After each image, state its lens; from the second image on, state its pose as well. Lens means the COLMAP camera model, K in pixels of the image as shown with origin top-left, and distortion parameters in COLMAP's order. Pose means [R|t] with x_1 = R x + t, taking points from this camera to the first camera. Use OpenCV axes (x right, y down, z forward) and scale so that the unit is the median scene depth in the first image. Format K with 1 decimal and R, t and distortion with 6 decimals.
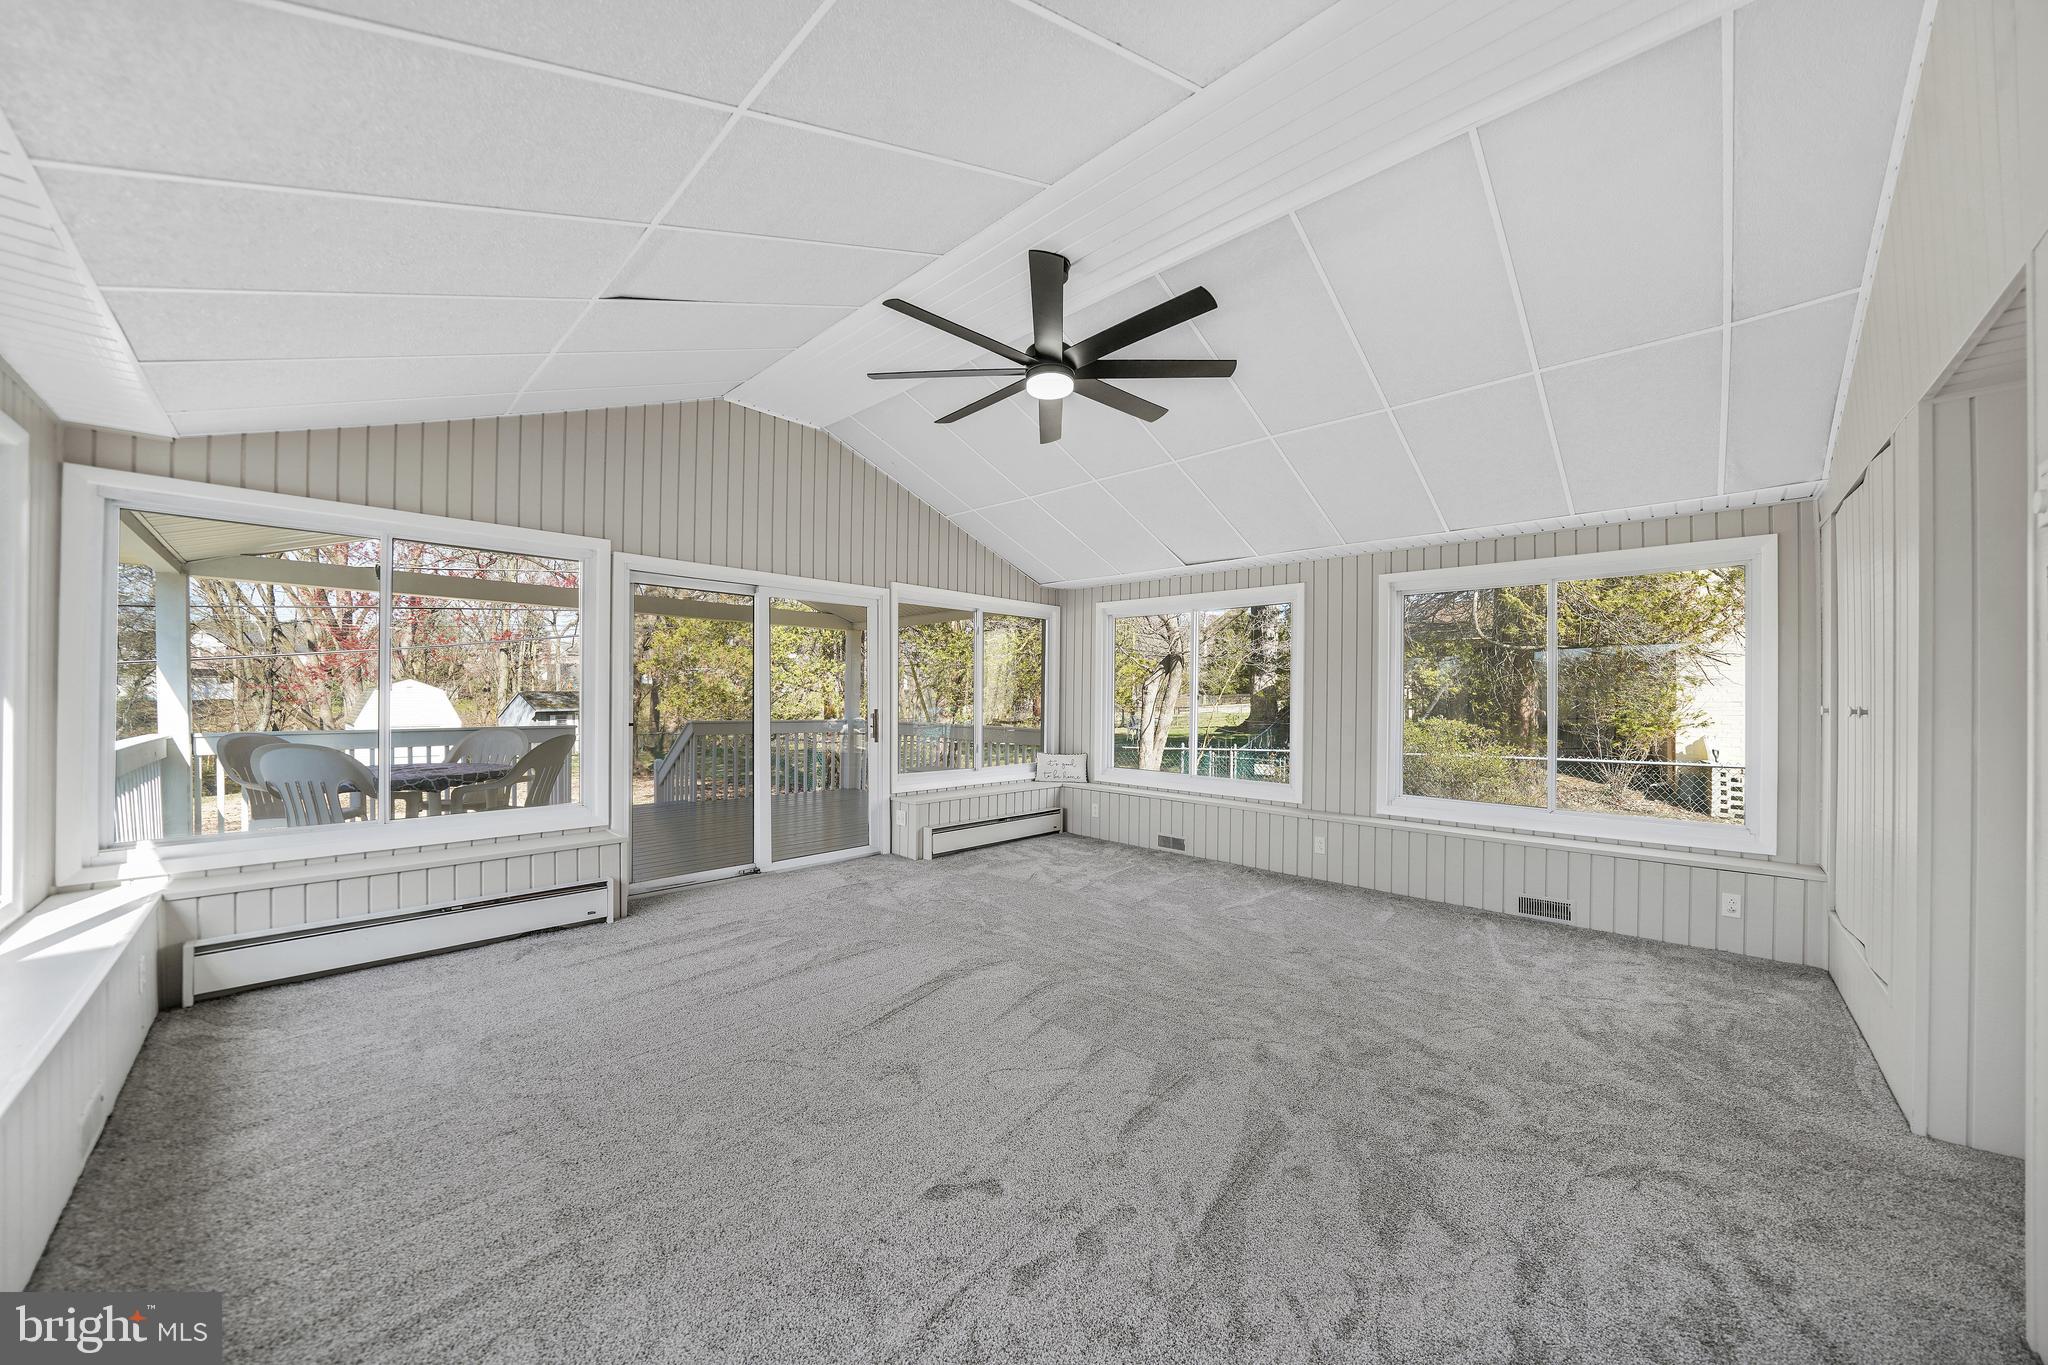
lens RADIAL K [[706.8, 0, 1026.7], [0, 706.8, 695.0], [0, 0, 1]] dist [-0.022351, -0.000091]
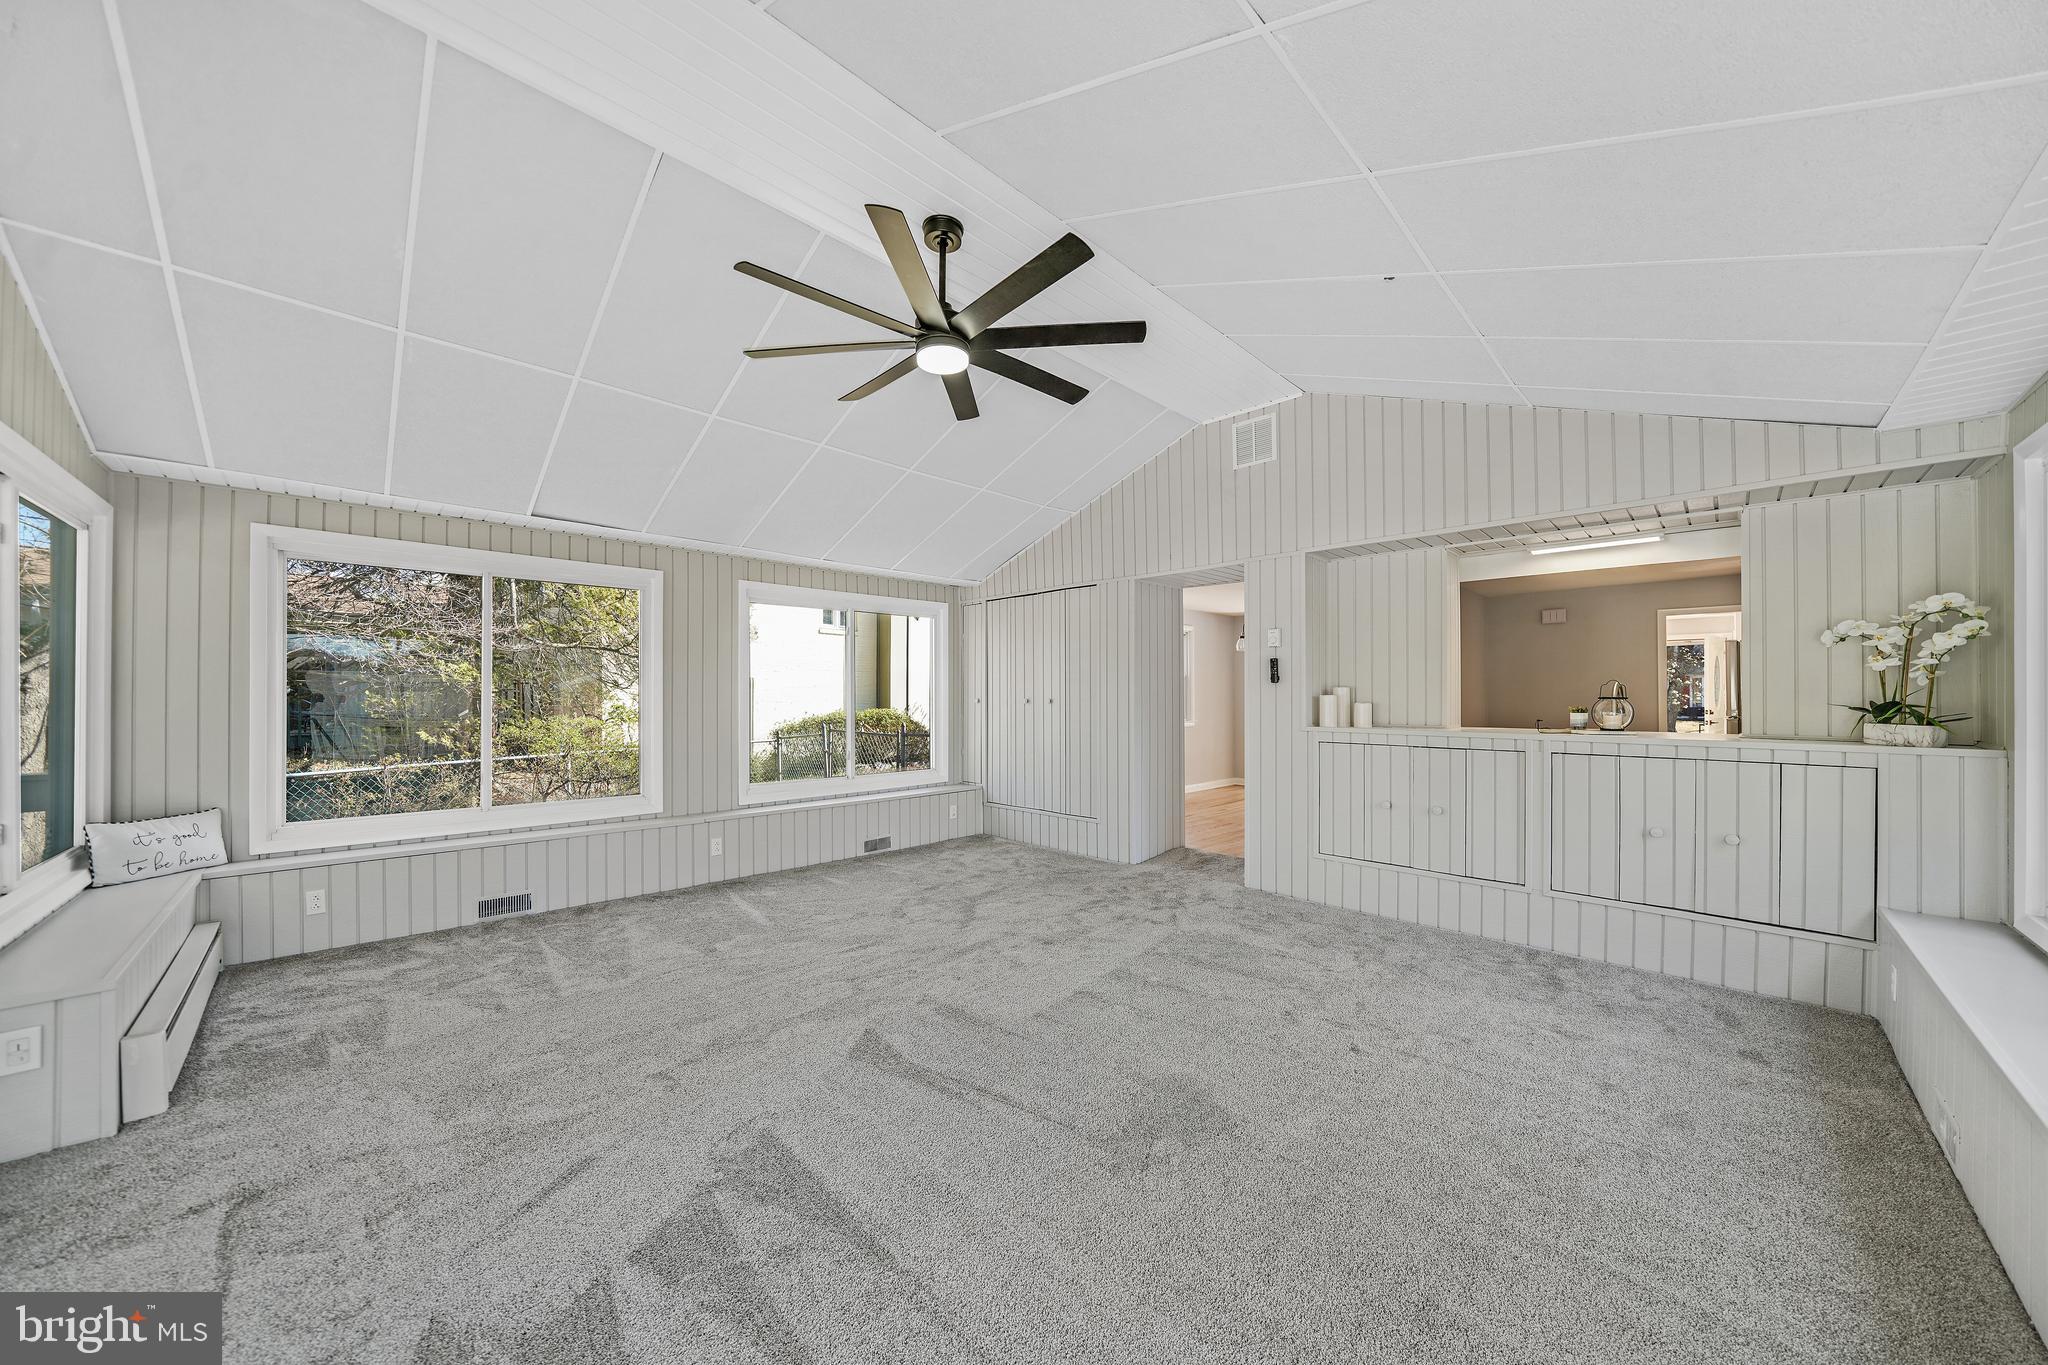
lens RADIAL K [[706.8, 0, 1026.7], [0, 706.8, 695.0], [0, 0, 1]] dist [-0.022351, -0.000091]
pose [[0.026350, -0.006850, 0.999629, -0.510263], [0.000585, 0.999976, 0.006837, -0.003503], [-0.999653, 0.000404, 0.026353, 0.506201]]
